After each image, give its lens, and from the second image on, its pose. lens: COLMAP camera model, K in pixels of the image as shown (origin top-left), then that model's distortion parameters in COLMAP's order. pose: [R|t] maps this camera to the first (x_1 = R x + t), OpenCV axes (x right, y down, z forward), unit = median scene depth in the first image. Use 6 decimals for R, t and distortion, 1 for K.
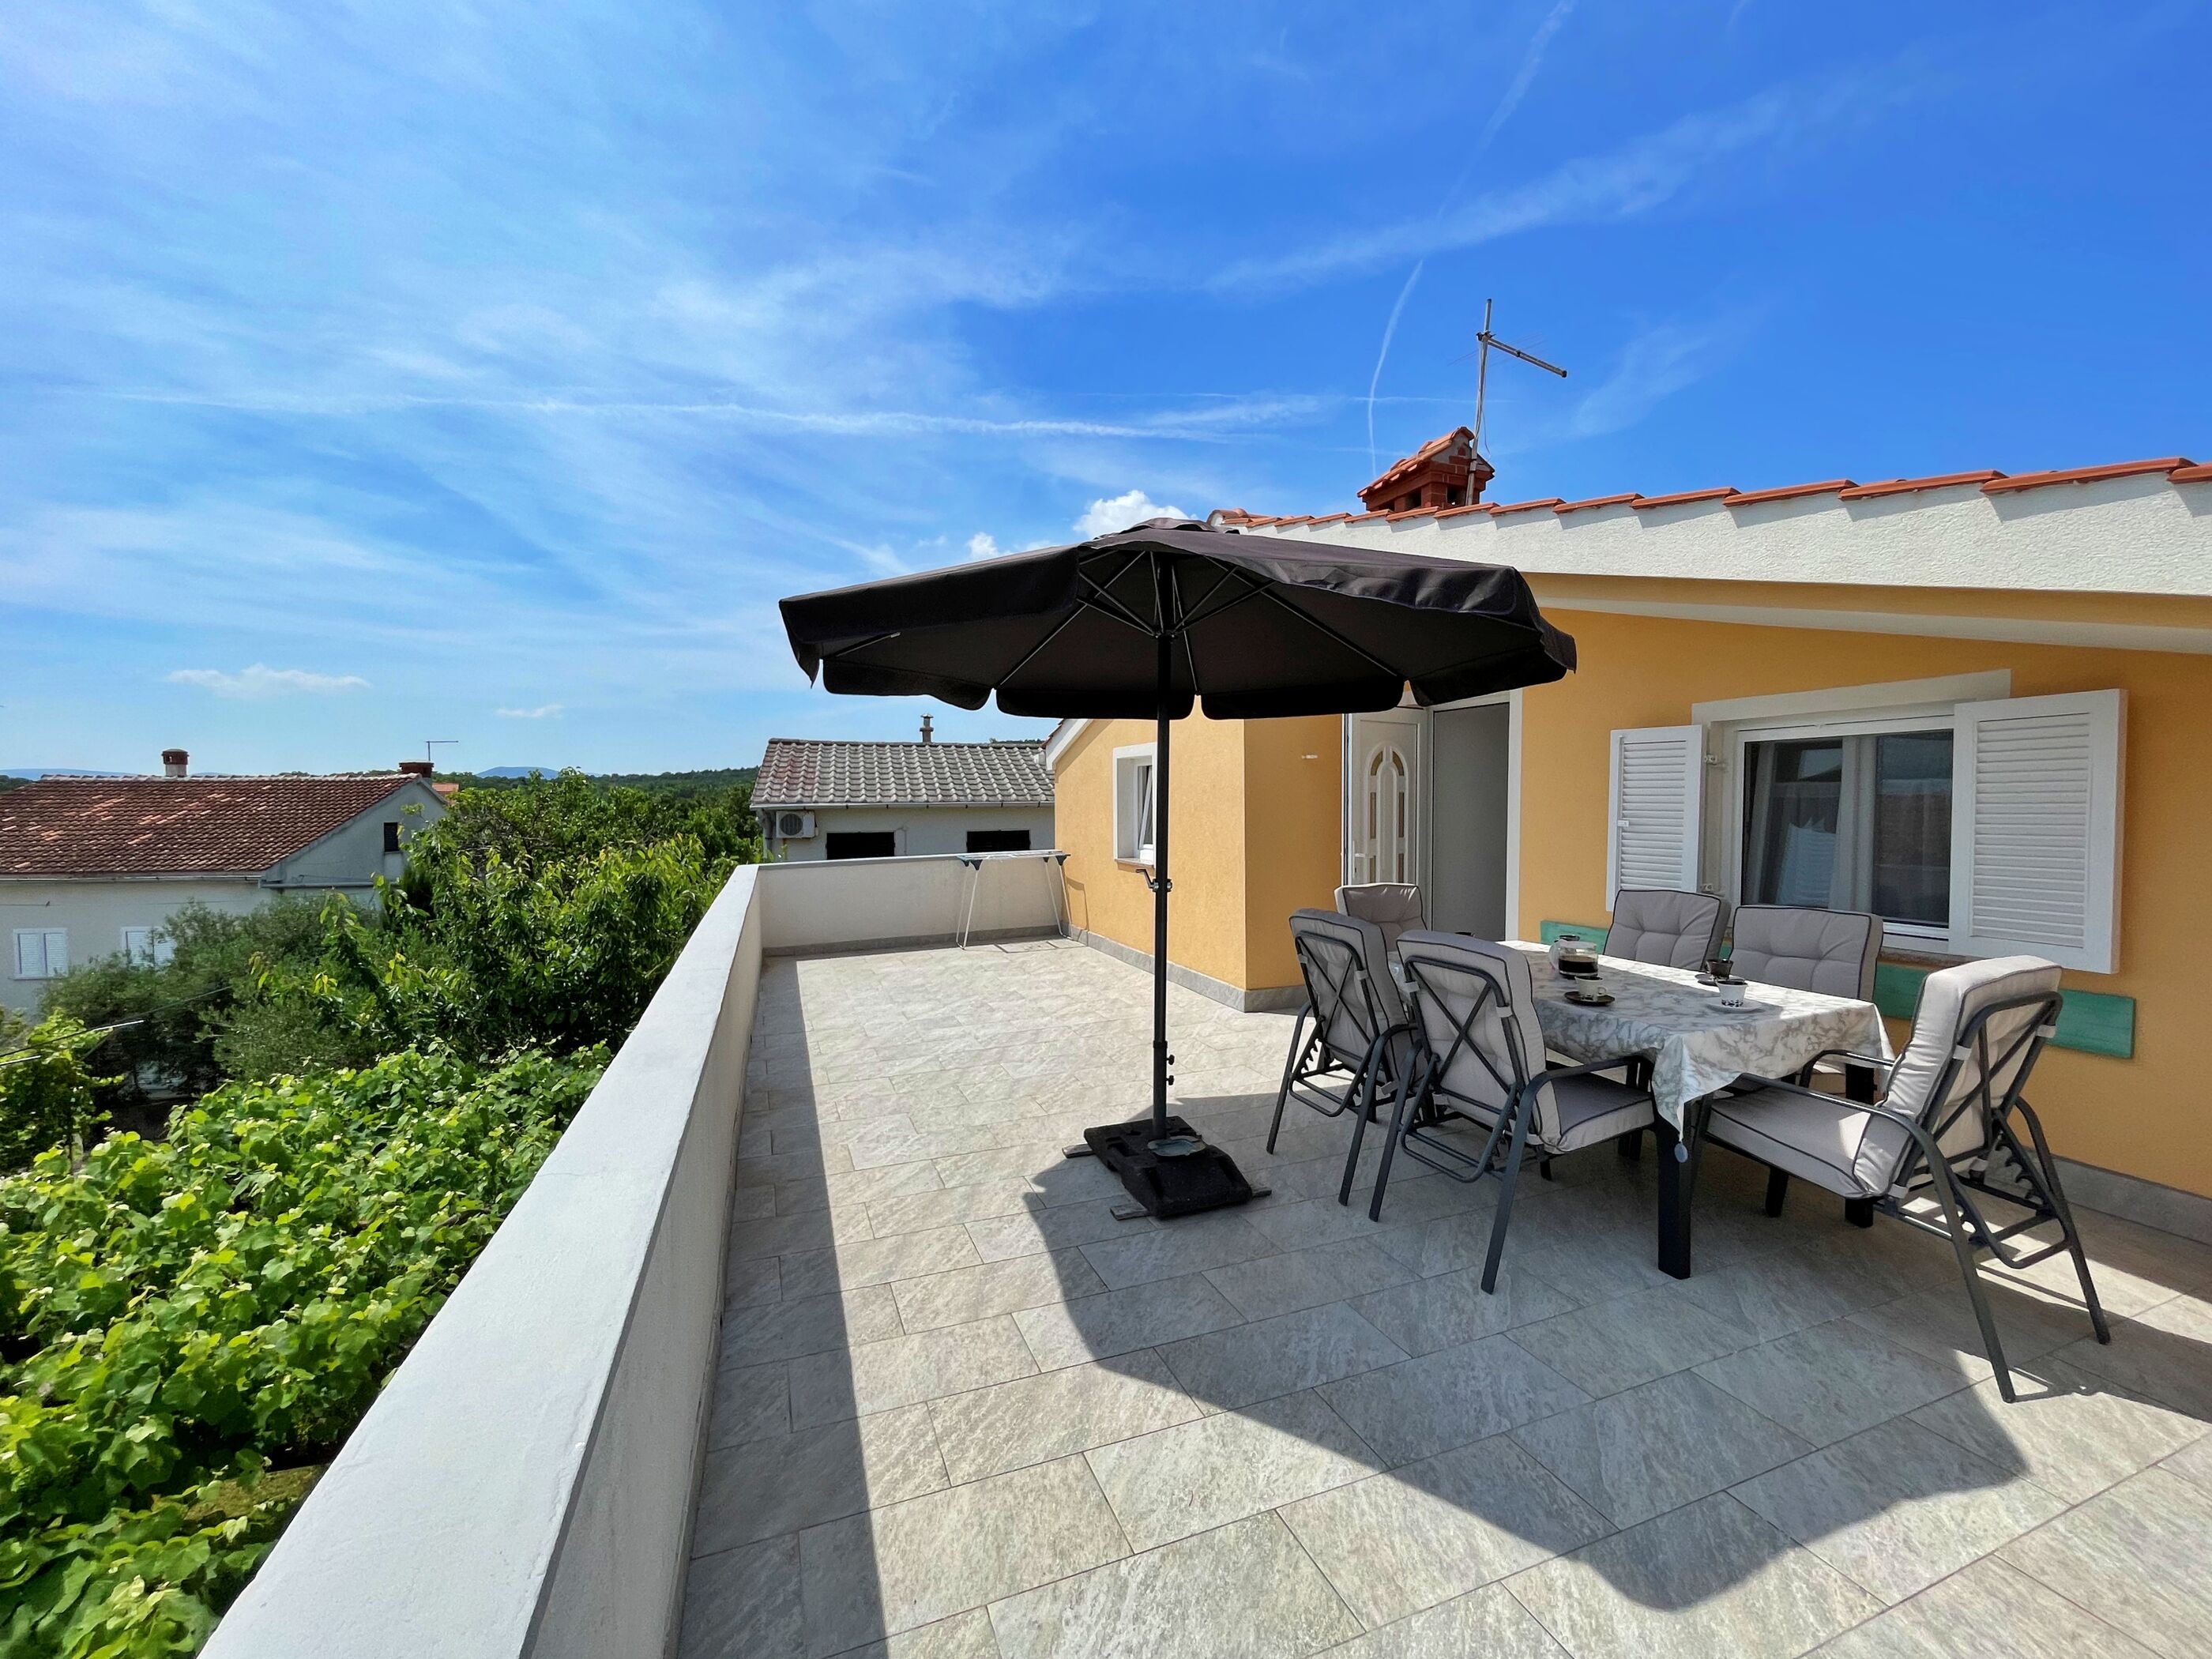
lens RADIAL K [[902.0, 0, 1113.7], [0, 902.0, 830.5], [0, 0, 1]] dist [0.006284, 0.000406]
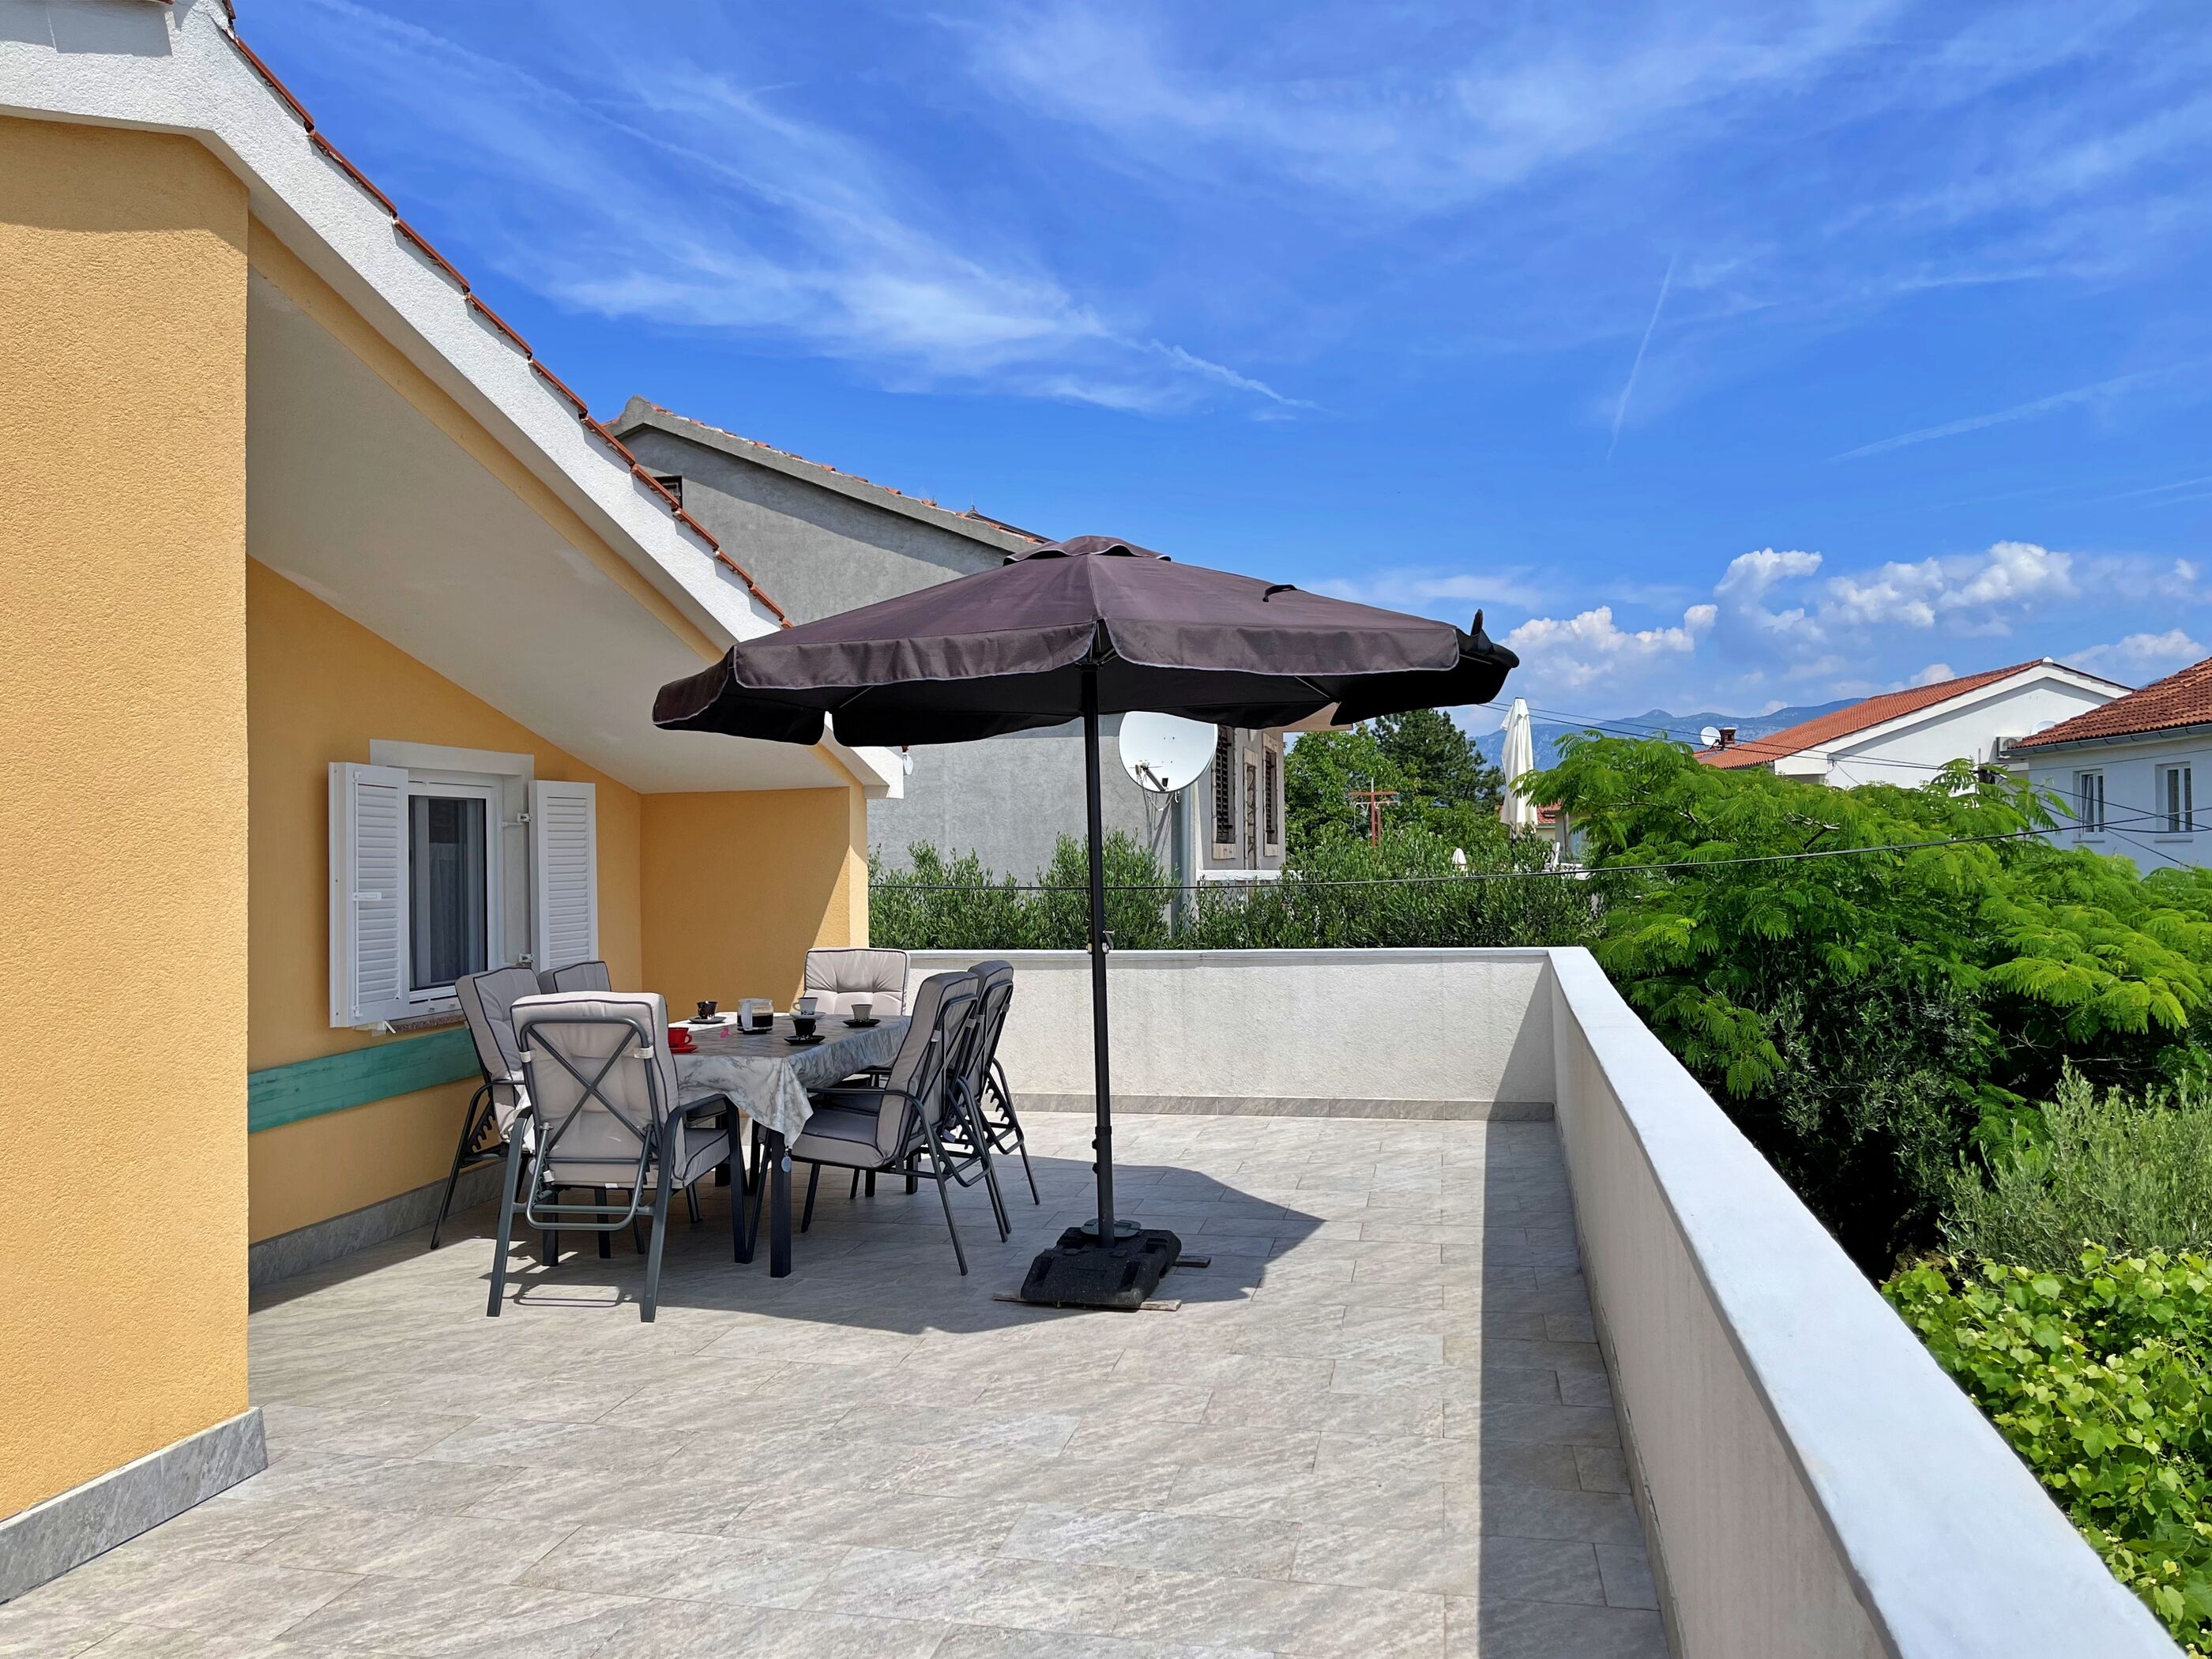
lens RADIAL K [[1660.4, 0, 1154.4], [0, 1660.4, 851.6], [0, 0, 1]] dist [-0.002272, -0.047324]
pose [[-0.846377, 0.014591, 0.532384, -0.637321], [0.038518, 0.998684, 0.033865, -0.056567], [-0.531189, 0.049169, -0.845825, 1.764520]]
